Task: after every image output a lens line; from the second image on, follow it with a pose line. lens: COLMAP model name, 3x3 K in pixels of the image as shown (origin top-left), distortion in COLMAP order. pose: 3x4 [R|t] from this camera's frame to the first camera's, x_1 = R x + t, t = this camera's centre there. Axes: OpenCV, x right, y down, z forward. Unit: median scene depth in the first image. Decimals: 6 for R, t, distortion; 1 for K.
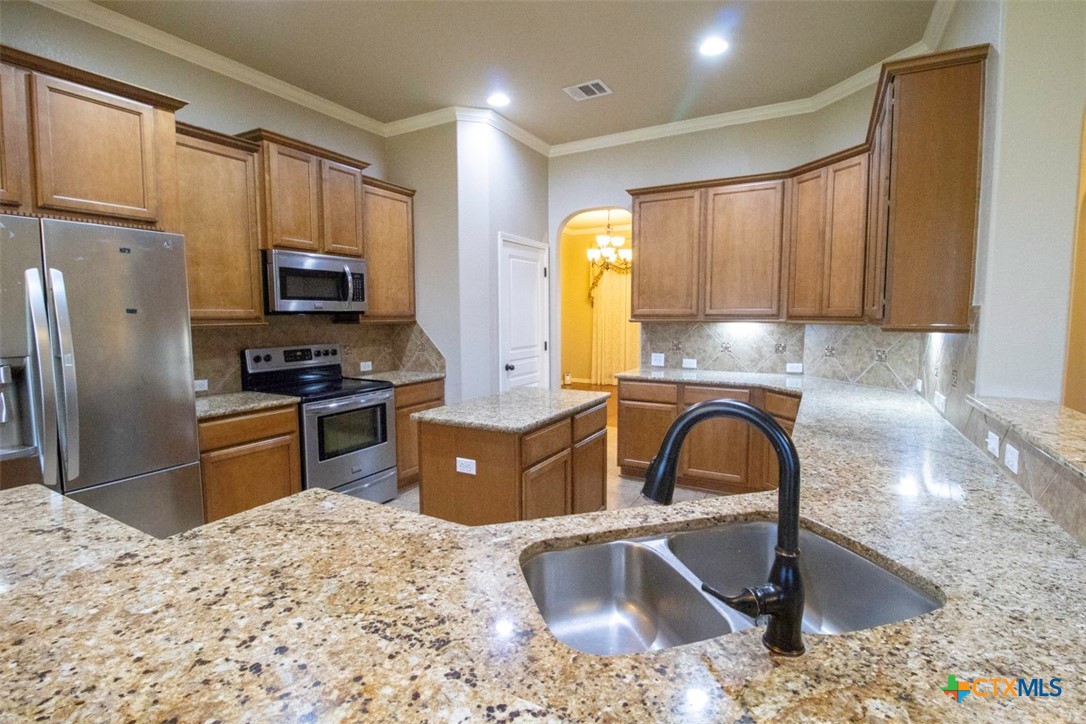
lens RADIAL K [[506.7, 0, 541.8], [0, 506.7, 358.8], [0, 0, 1]] dist [0.000365, -0.011322]
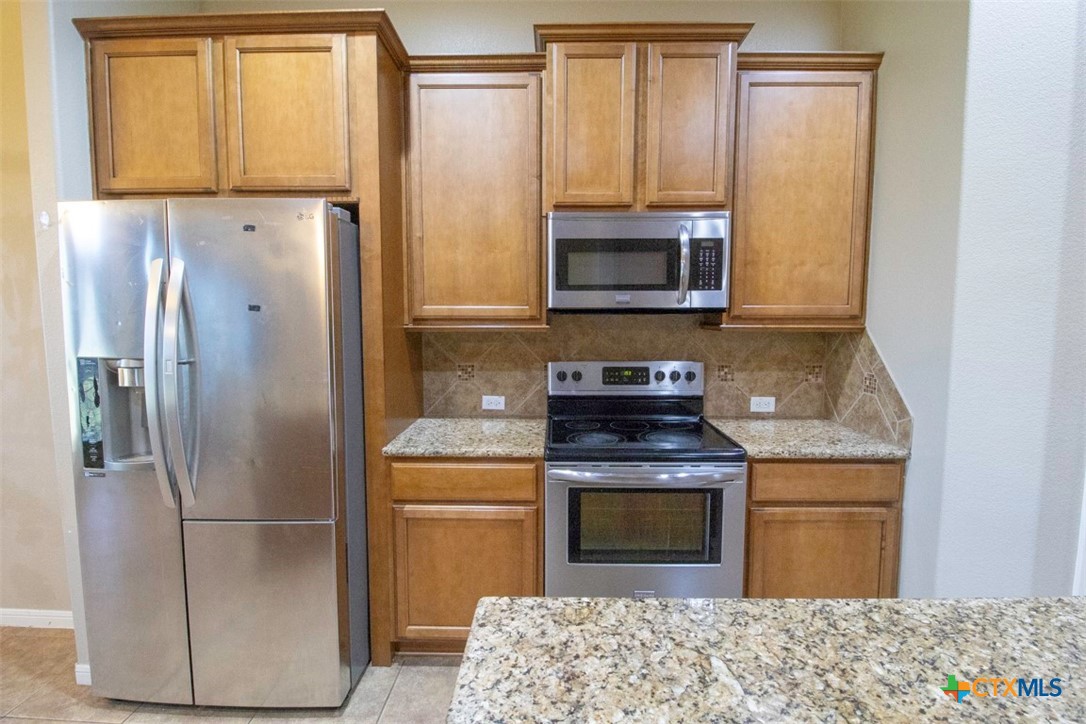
lens RADIAL K [[506.7, 0, 541.8], [0, 506.7, 354.0], [0, 0, 1]] dist [0.000365, -0.011322]
pose [[0.472312, 0.074073, -0.878313, 0.034076], [-0.080700, 0.995911, 0.040594, -0.045394], [0.877729, 0.051707, 0.476359, 0.508731]]
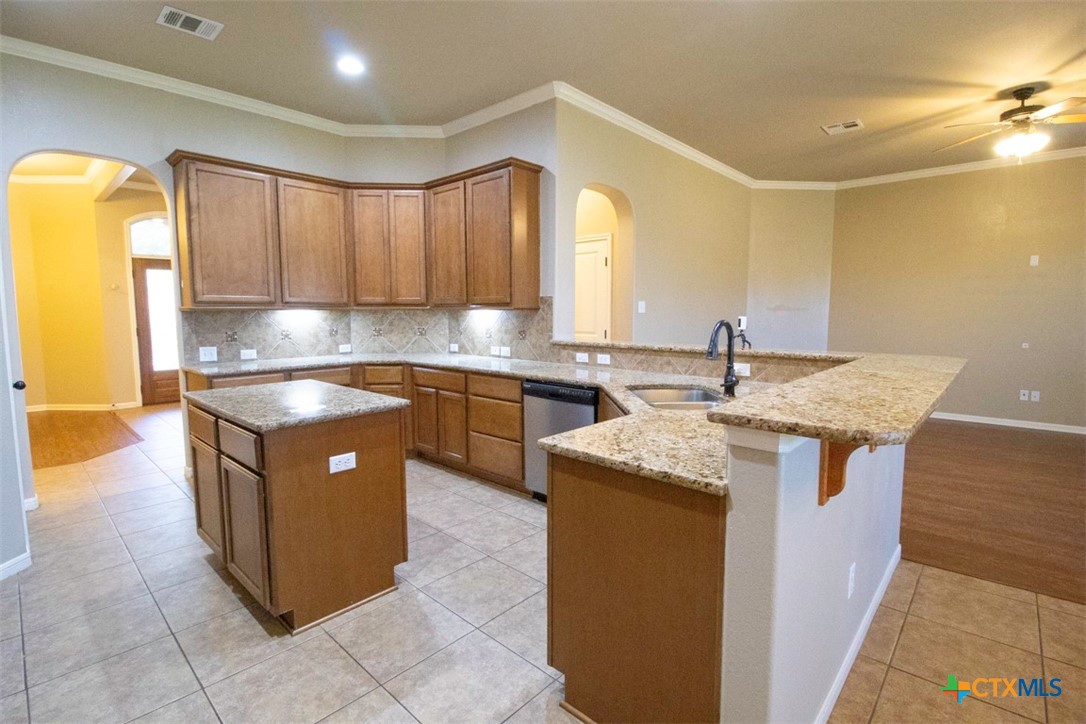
lens RADIAL K [[506.7, 0, 557.9], [0, 506.7, 355.9], [0, 0, 1]] dist [0.000365, -0.011322]
pose [[0.223448, -0.085929, 0.970921, -1.092532], [0.088022, 0.993815, 0.067698, -0.002399], [-0.970733, 0.070335, 0.229630, 0.496361]]
